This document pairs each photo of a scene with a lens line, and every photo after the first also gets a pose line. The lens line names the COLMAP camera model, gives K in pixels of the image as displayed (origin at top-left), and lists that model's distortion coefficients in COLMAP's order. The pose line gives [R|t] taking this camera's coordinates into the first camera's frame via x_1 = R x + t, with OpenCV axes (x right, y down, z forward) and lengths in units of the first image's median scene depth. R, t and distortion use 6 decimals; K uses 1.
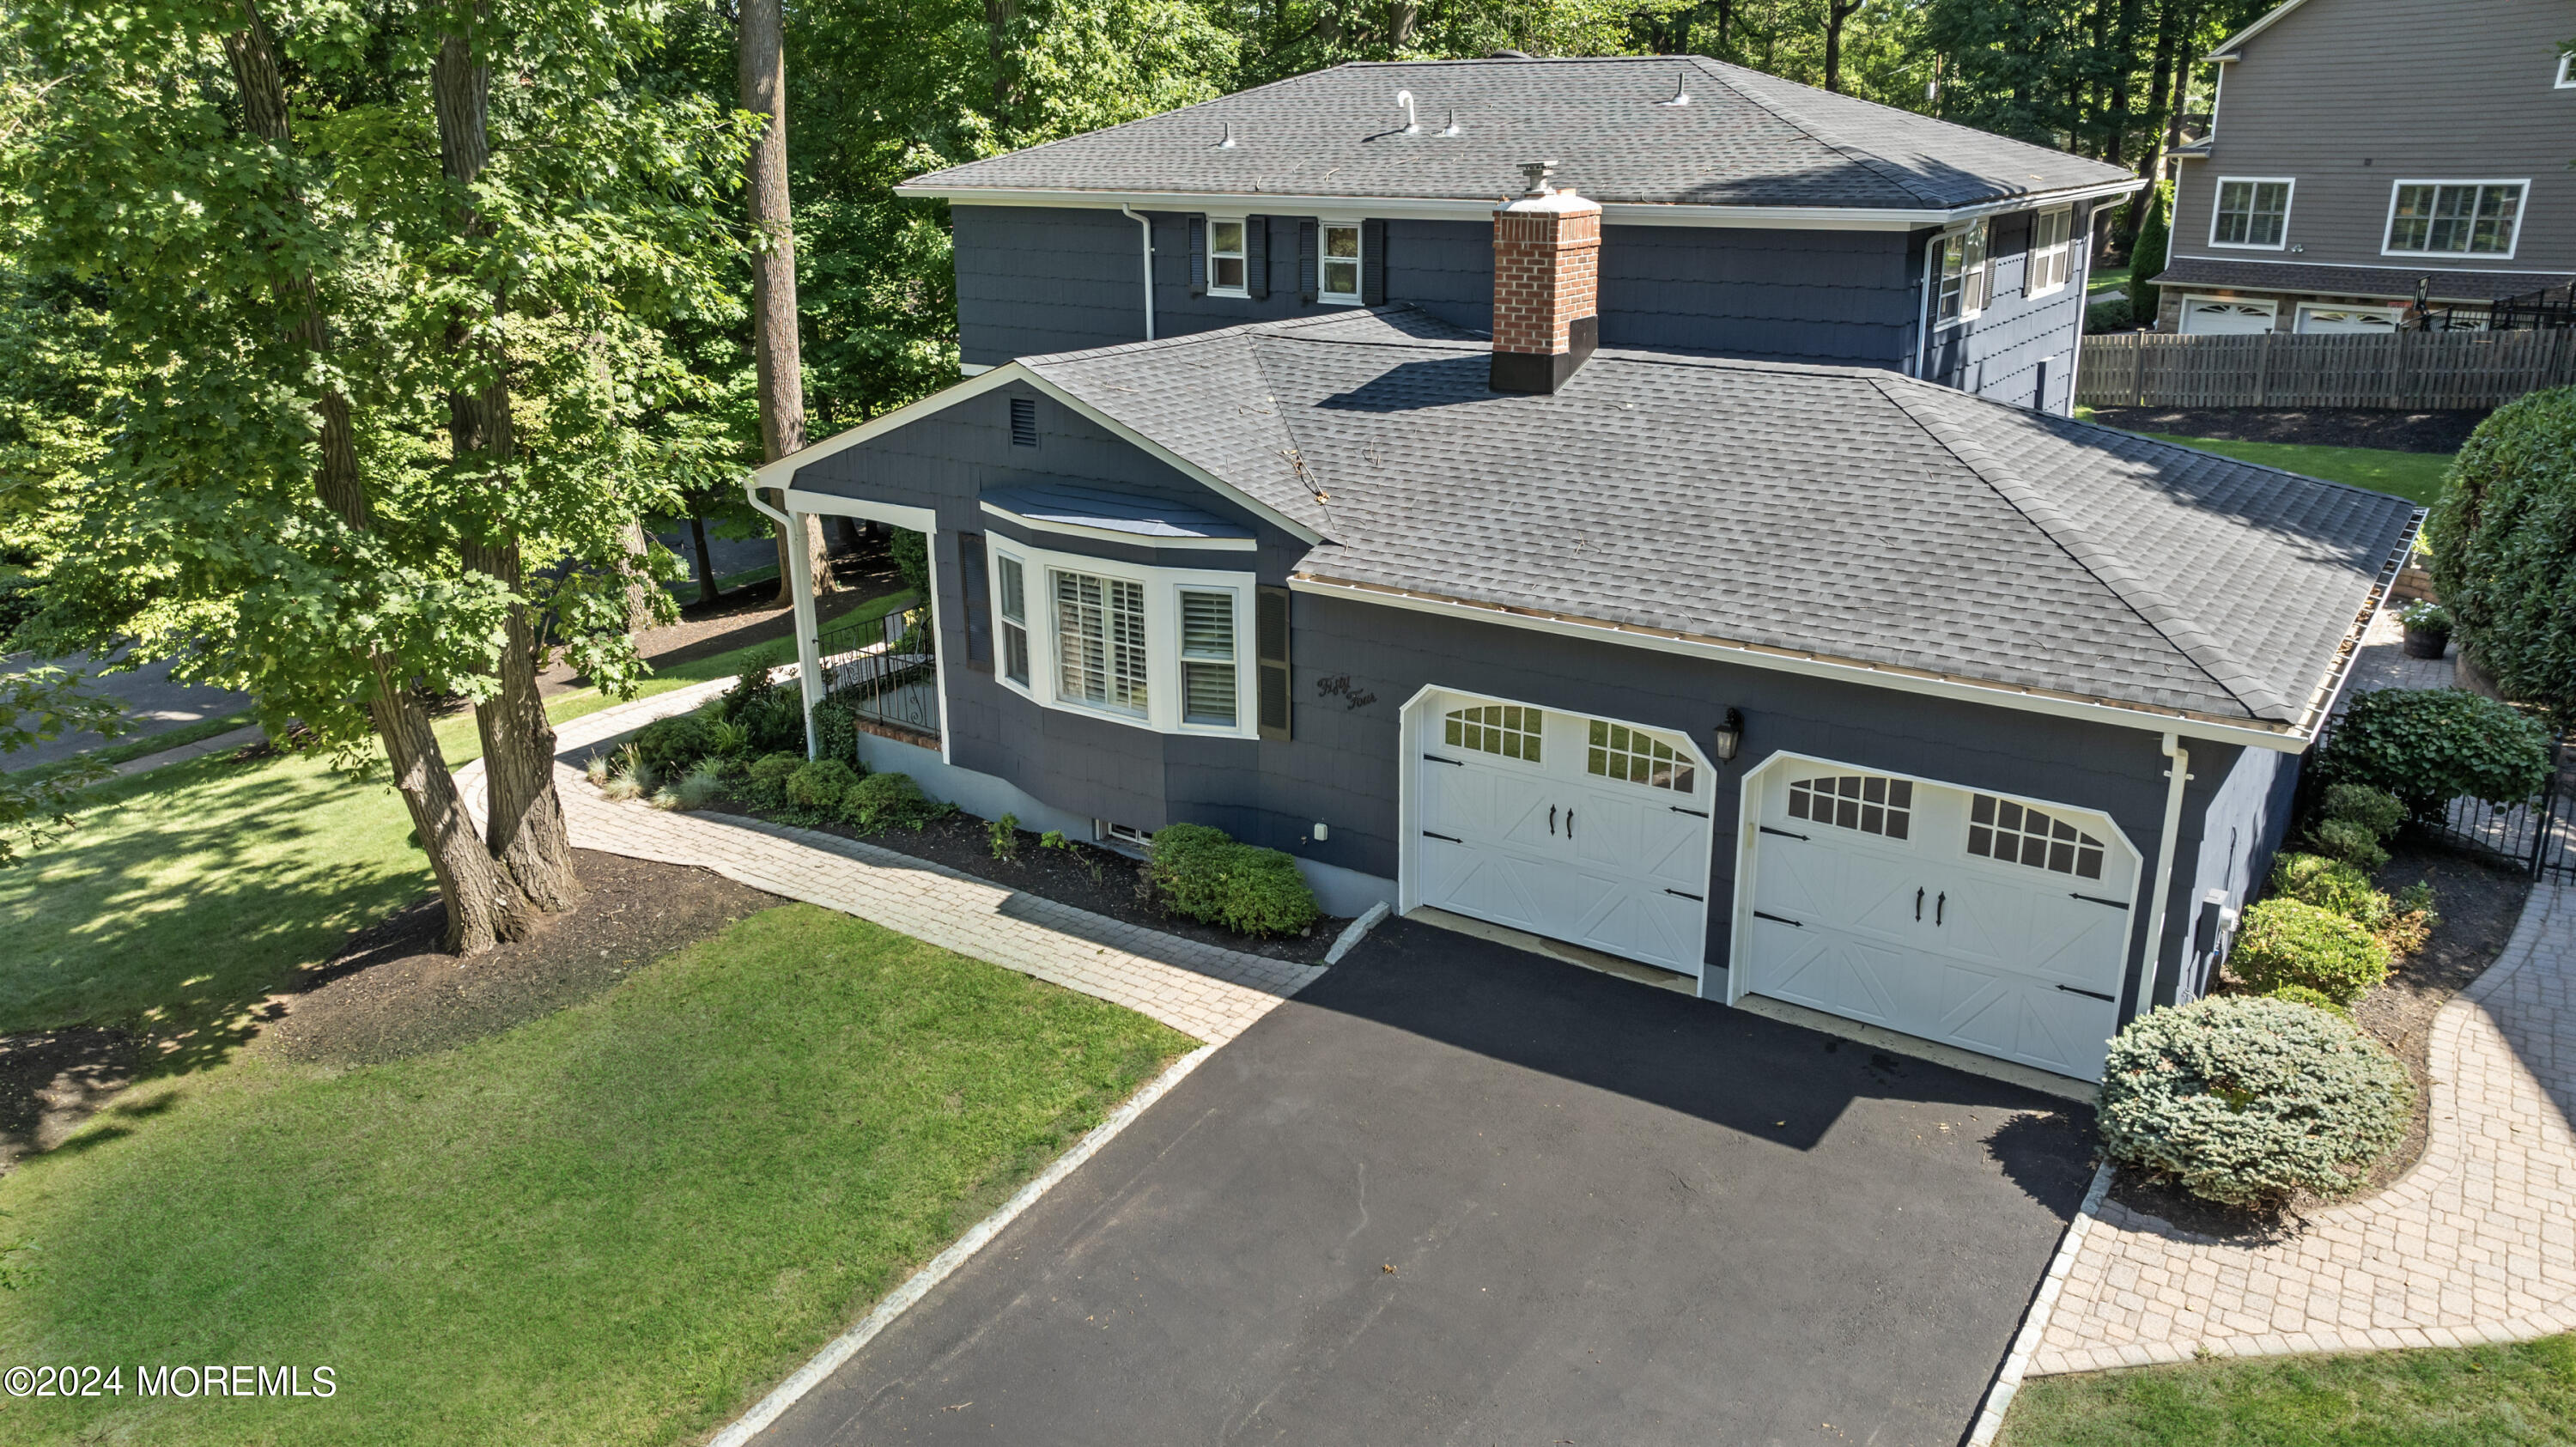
lens RADIAL K [[1843.2, 0, 1288.0], [0, 1843.2, 723.5], [0, 0, 1]] dist [0.013568, -0.059713]
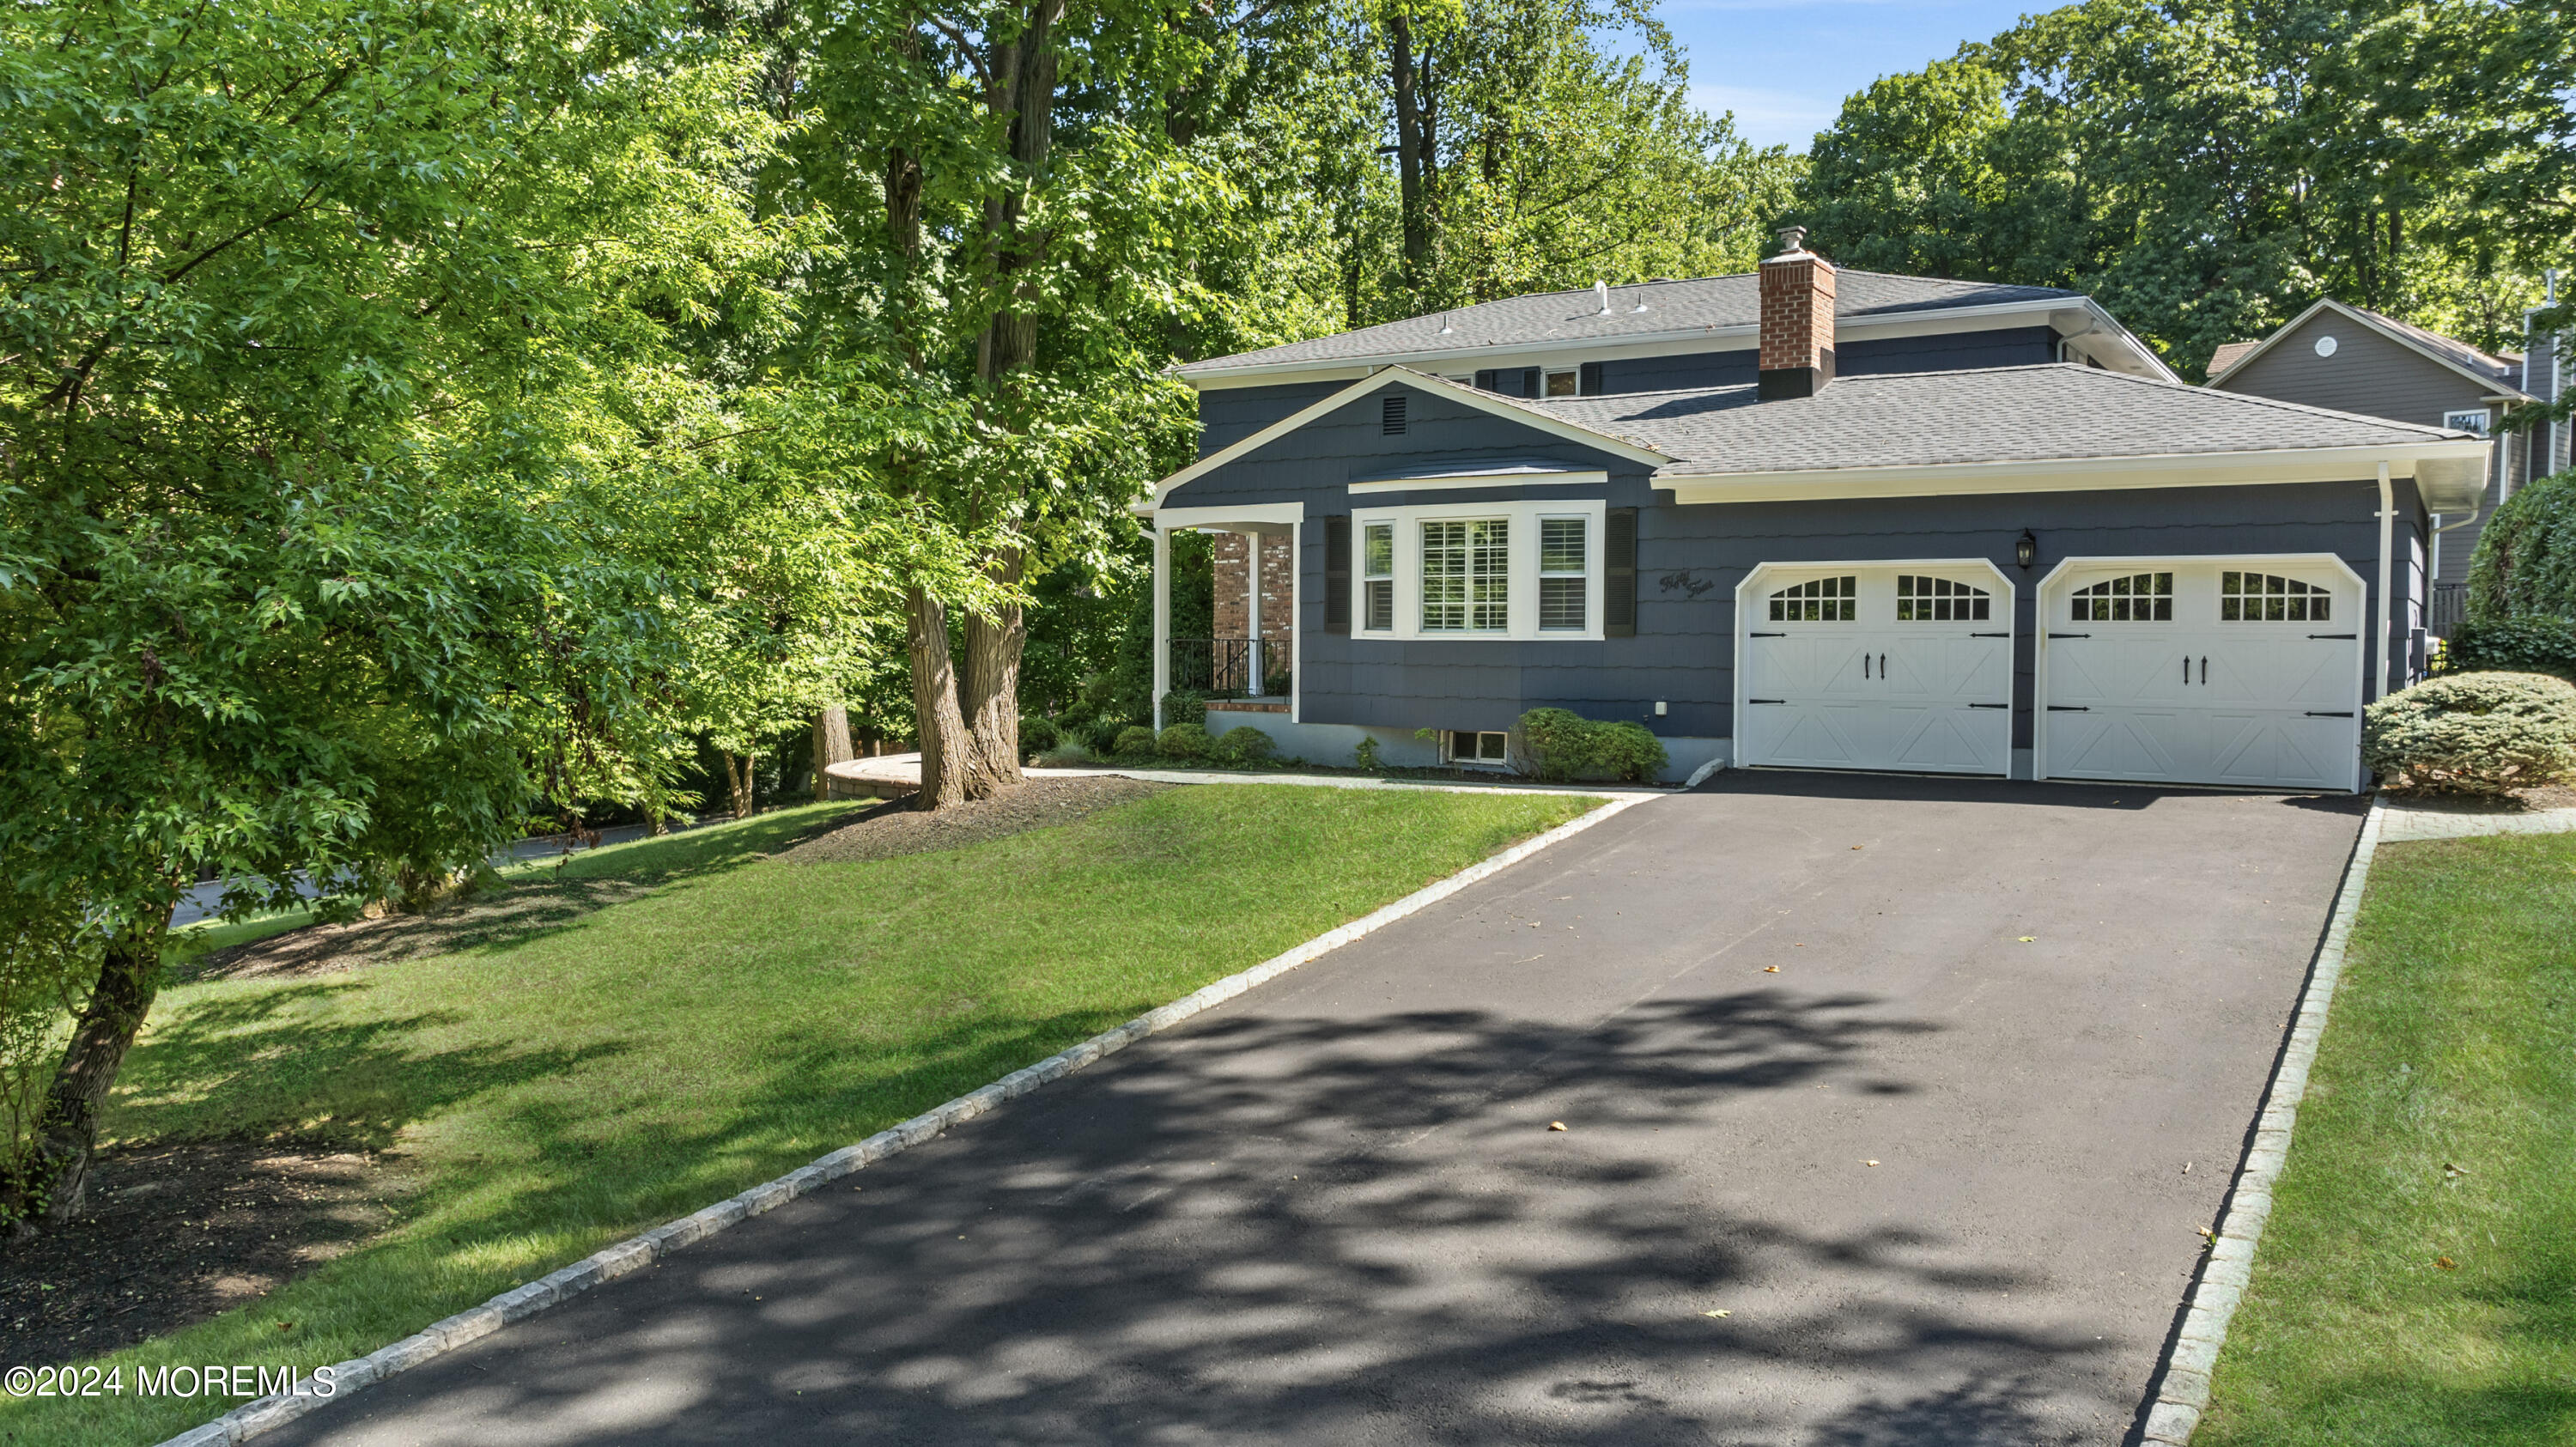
lens RADIAL K [[1926.6, 0, 1288.0], [0, 1926.6, 723.5], [0, 0, 1]] dist [0.002679, 0.010137]
pose [[0.997983, 0.014693, 0.061750, -0.309330], [0.003387, 0.959128, -0.282951, 0.430946], [-0.063384, 0.282589, 0.957145, -0.204059]]
